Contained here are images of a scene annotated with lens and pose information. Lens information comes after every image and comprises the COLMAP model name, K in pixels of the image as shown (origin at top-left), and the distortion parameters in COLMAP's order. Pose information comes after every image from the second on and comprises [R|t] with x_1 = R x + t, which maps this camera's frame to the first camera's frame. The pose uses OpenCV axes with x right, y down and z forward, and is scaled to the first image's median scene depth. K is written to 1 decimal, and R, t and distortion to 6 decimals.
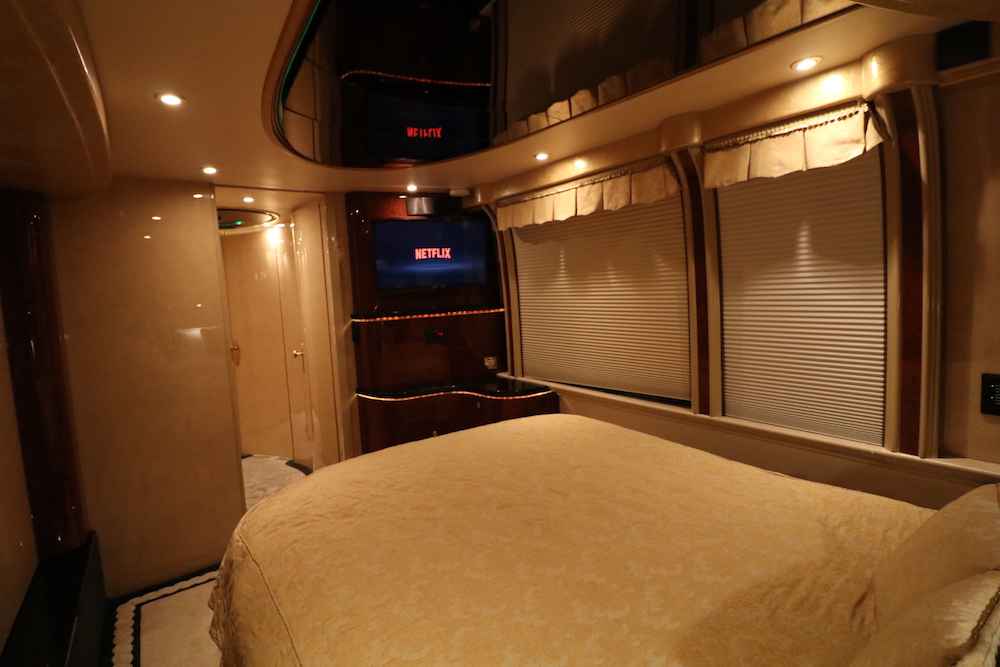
lens RADIAL K [[463.7, 0, 486.4], [0, 463.7, 325.6], [0, 0, 1]] dist [0.000038, -0.012000]
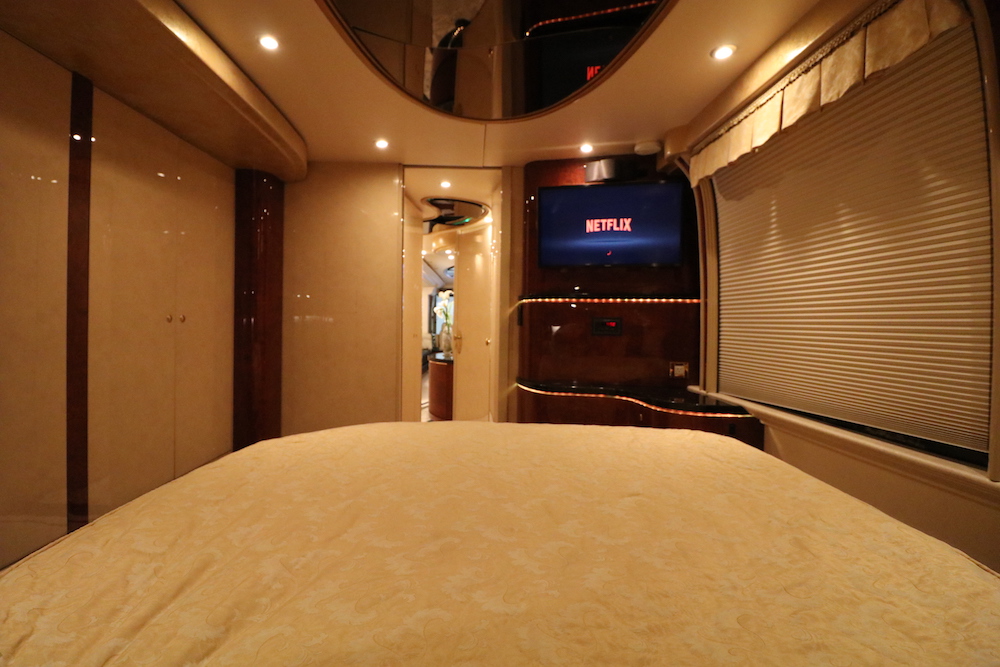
lens RADIAL K [[463.7, 0, 486.4], [0, 463.7, 325.6], [0, 0, 1]] dist [0.000038, -0.012000]
pose [[0.813999, 0.071637, -0.576432, 0.201426], [-0.110361, 0.993364, -0.032392, 0.074407], [0.570286, 0.089983, 0.816503, 0.222676]]
